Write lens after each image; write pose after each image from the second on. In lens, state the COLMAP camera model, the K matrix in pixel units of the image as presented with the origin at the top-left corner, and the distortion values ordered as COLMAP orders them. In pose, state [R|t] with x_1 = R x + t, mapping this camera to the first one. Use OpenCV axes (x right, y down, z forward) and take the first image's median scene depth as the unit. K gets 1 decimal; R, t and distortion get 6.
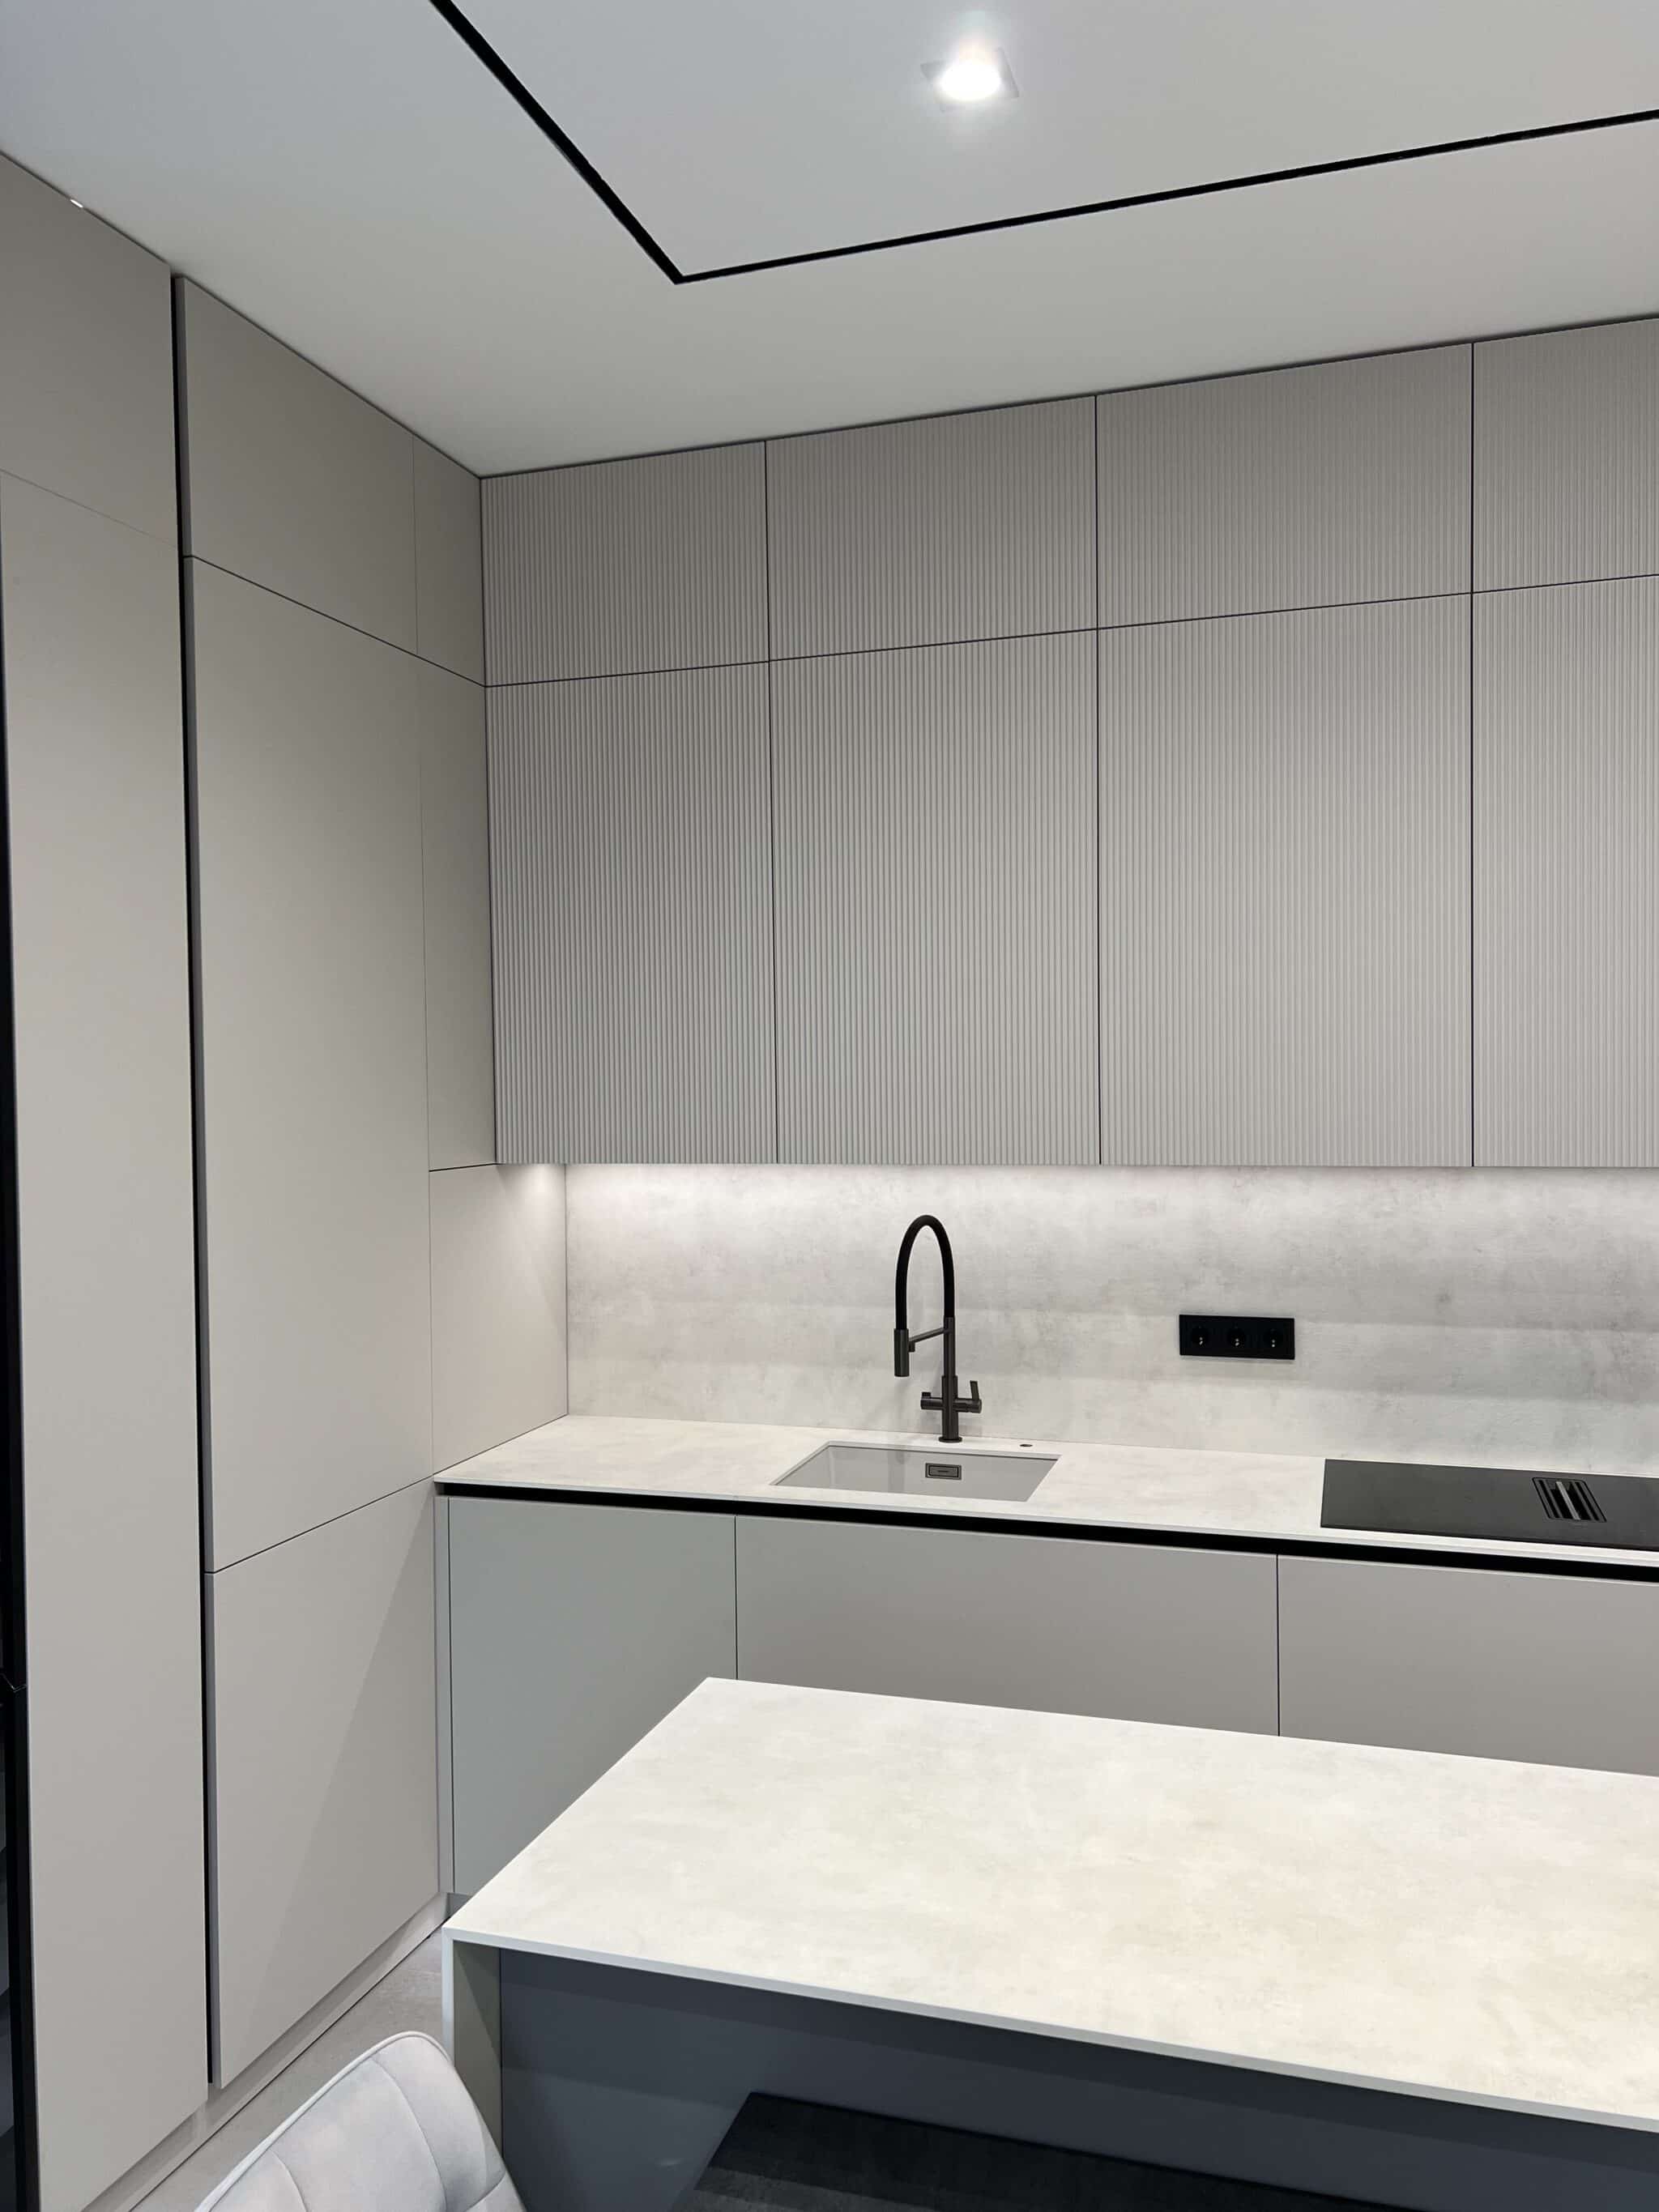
lens RADIAL K [[1654.6, 0, 823.8], [0, 1654.6, 1108.8], [0, 0, 1]] dist [0.068444, -0.083325]
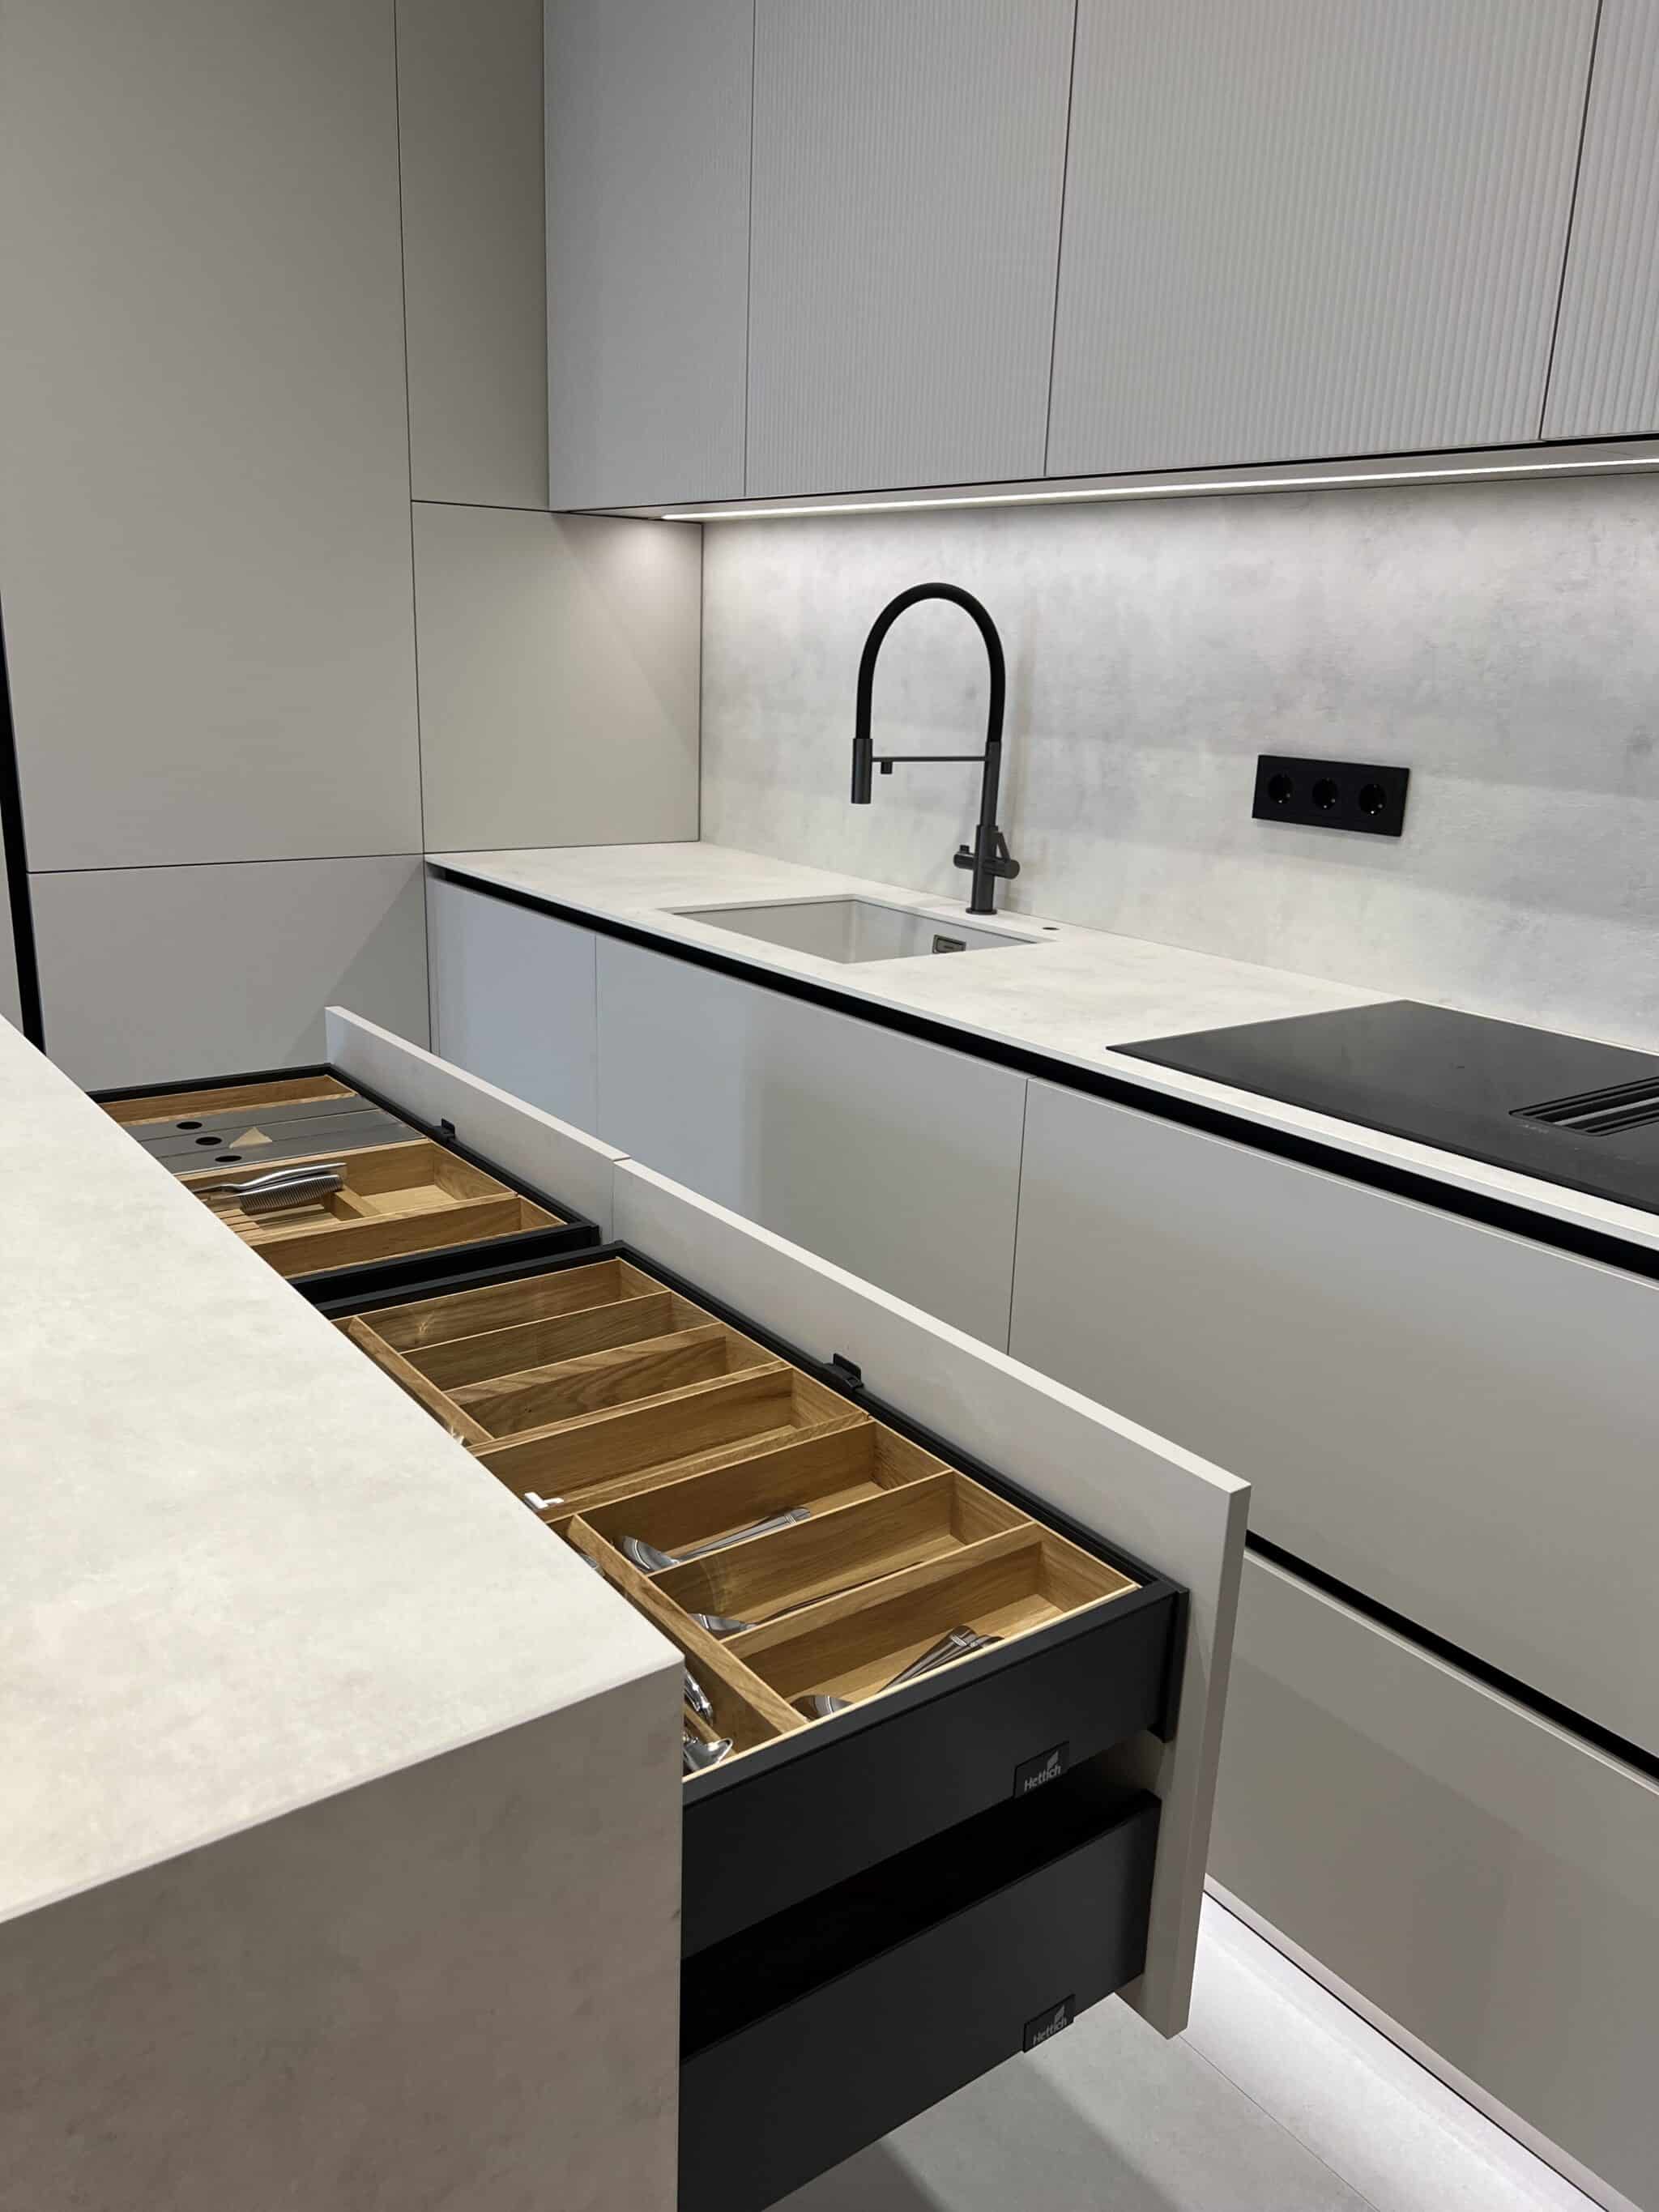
lens RADIAL K [[1654.6, 0, 805.2], [0, 1654.6, 1142.8], [0, 0, 1]] dist [0.068444, -0.083325]
pose [[0.800137, 0.215151, -0.559903, 0.476223], [-0.053704, 0.955403, 0.290381, 0.090842], [0.597408, -0.202275, 0.776008, 0.369033]]
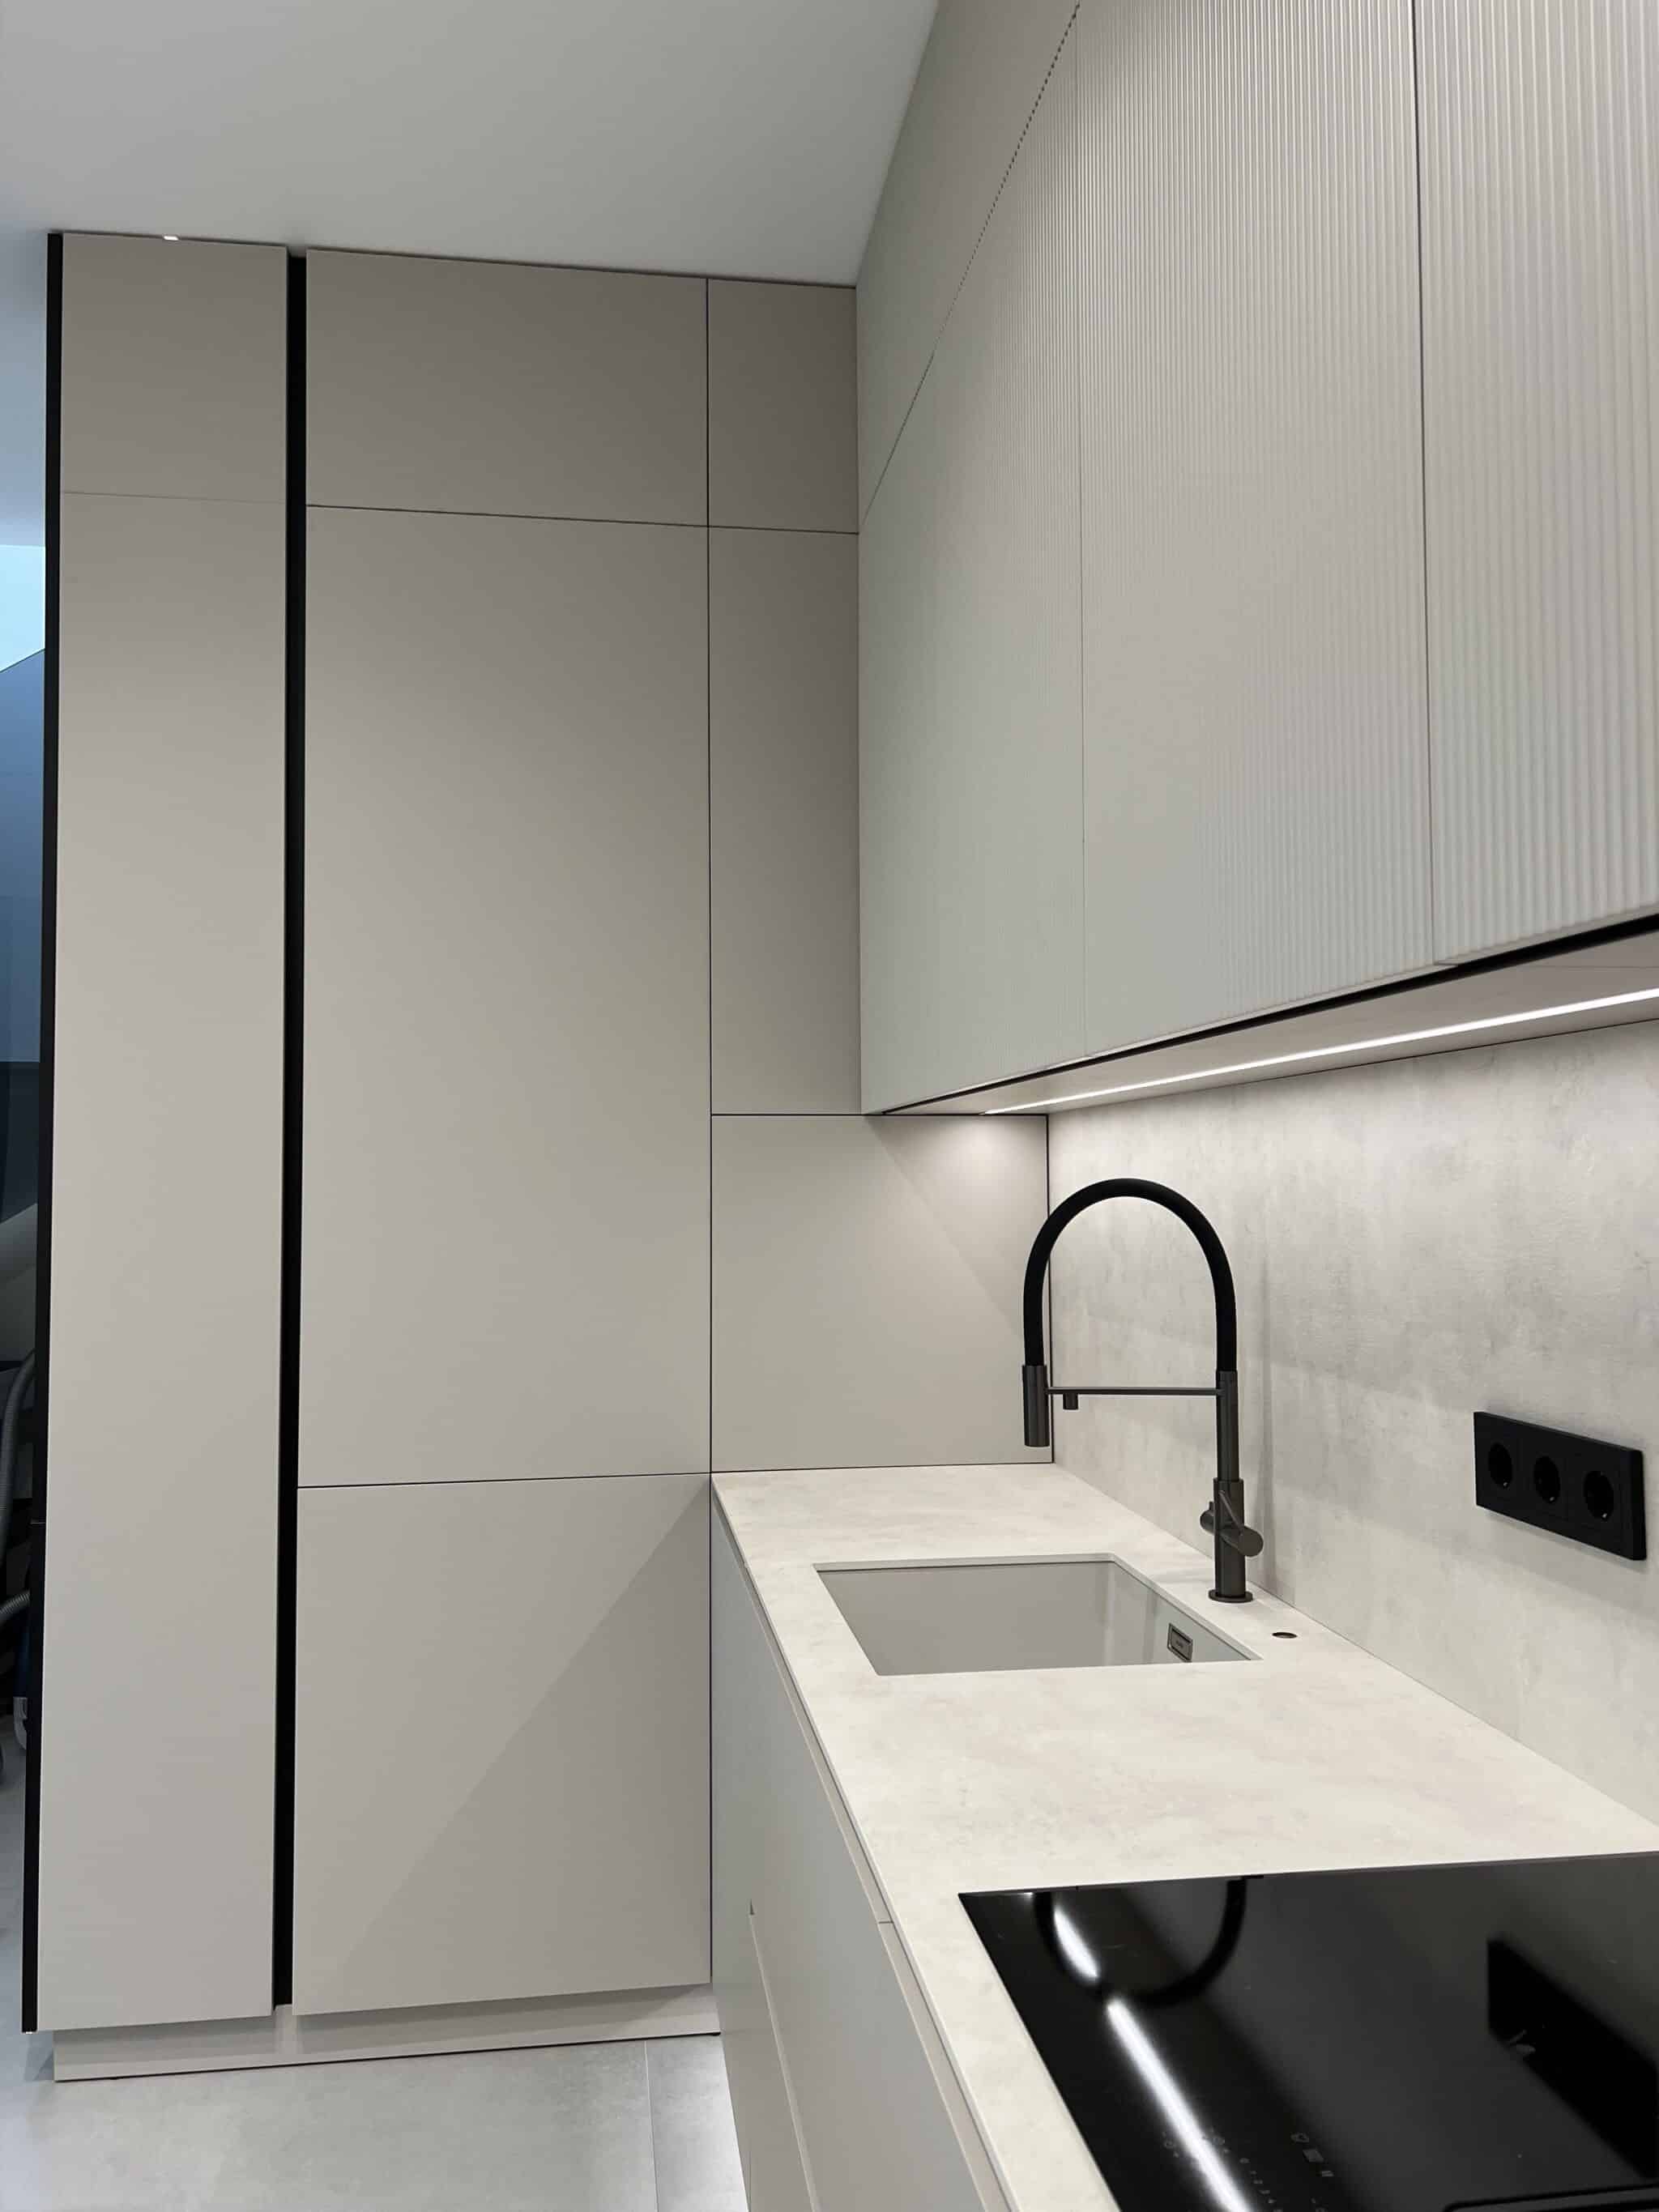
lens RADIAL K [[1654.6, 0, 821.1], [0, 1654.6, 1114.1], [0, 0, 1]] dist [0.068444, -0.083325]
pose [[0.428730, -0.027973, -0.903000, 0.546536], [-0.016603, 0.999108, -0.038833, 0.067281], [0.903280, 0.031642, 0.427883, 0.668864]]
